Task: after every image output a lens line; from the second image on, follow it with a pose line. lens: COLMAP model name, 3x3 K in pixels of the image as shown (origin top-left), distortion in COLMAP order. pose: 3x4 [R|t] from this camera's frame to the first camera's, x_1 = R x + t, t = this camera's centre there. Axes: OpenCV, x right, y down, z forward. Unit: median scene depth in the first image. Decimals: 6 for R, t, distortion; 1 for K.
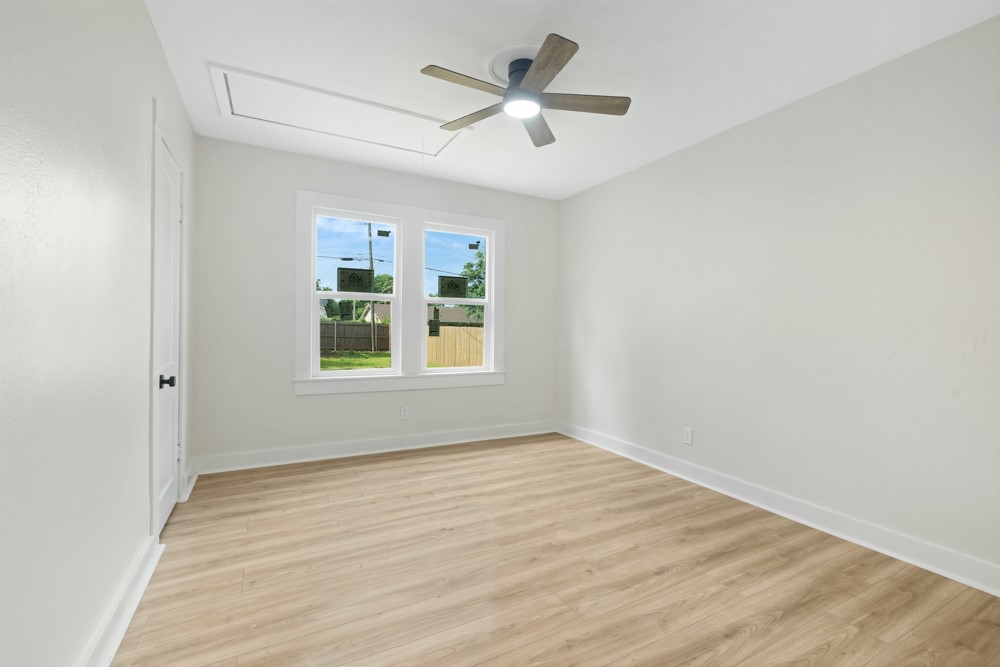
lens RADIAL K [[434.0, 0, 513.9], [0, 434.0, 334.3], [0, 0, 1]] dist [-0.000911, 0.000090]
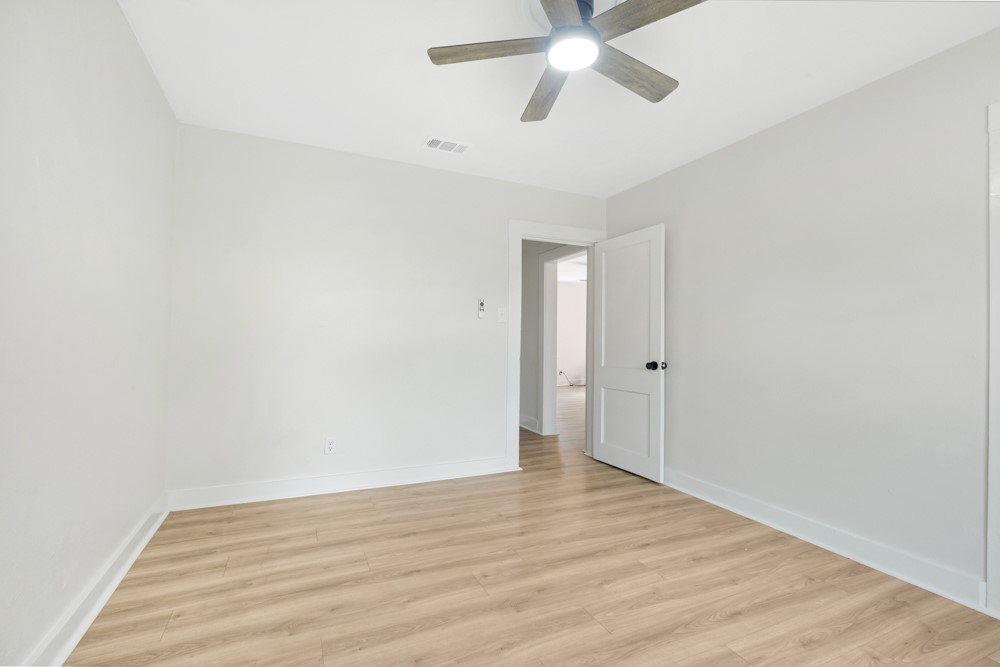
lens RADIAL K [[434.0, 0, 513.9], [0, 434.0, 334.3], [0, 0, 1]] dist [-0.000911, 0.000090]
pose [[-0.997457, -0.031695, 0.063833, 0.062305], [-0.031066, 0.999459, 0.010825, -0.009192], [-0.064142, 0.008814, -0.997902, 1.934594]]
